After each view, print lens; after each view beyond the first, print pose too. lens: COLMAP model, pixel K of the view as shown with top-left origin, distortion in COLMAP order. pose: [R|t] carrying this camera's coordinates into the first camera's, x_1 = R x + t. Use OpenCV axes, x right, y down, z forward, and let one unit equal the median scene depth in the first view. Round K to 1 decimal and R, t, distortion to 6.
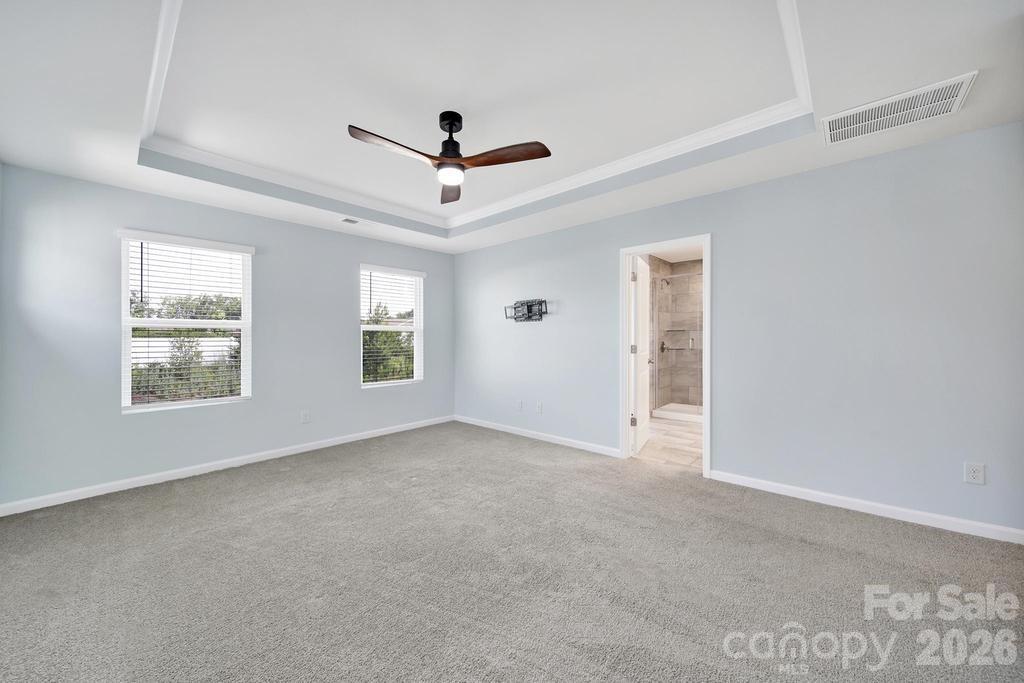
lens RADIAL K [[370.4, 0, 512.5], [0, 370.4, 340.3], [0, 0, 1]] dist [-0.005512, 0.001394]
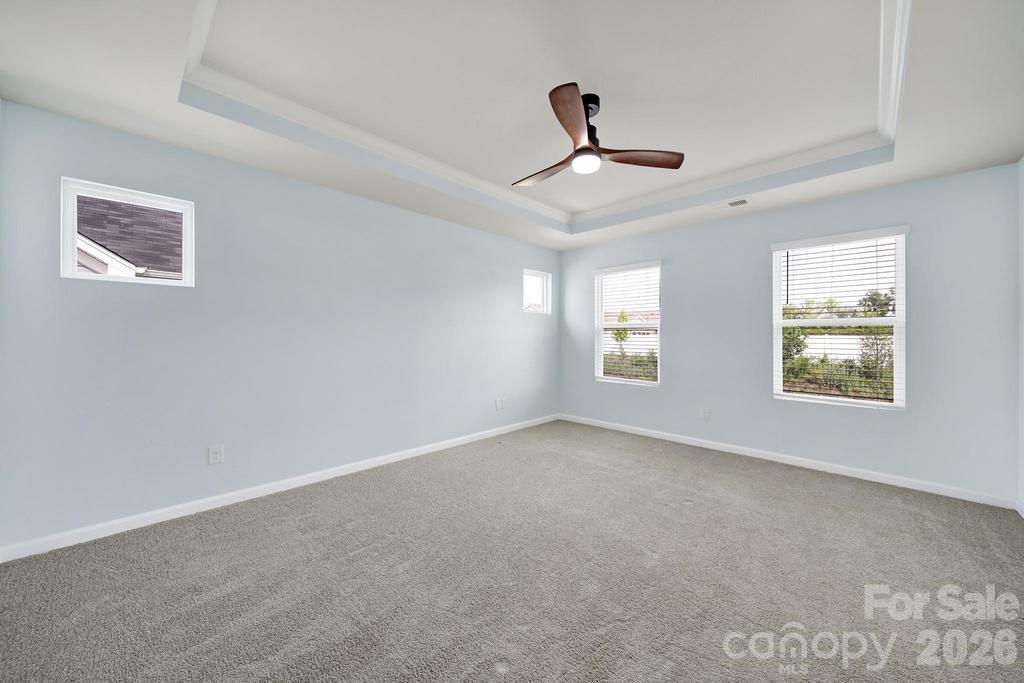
lens RADIAL K [[370.4, 0, 511.6], [0, 370.4, 340.1], [0, 0, 1]] dist [-0.005512, 0.001394]
pose [[-0.032512, 0.016540, -0.999334, 0.253069], [-0.009746, 0.999810, 0.016865, -0.003305], [0.999424, 0.010288, -0.032345, 0.270454]]
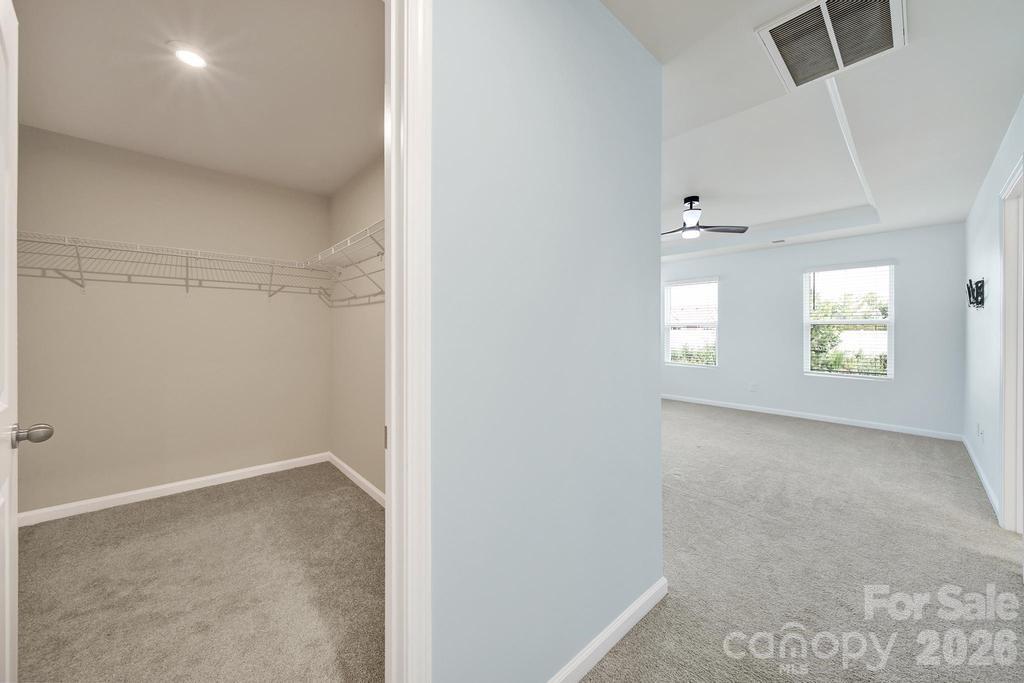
lens RADIAL K [[370.4, 0, 512.3], [0, 370.4, 335.1], [0, 0, 1]] dist [-0.005512, 0.001394]
pose [[-0.092748, 0.016136, -0.995559, 0.500301], [-0.009926, 0.999804, 0.017129, -0.004038], [0.995640, 0.011470, -0.092570, 0.116513]]
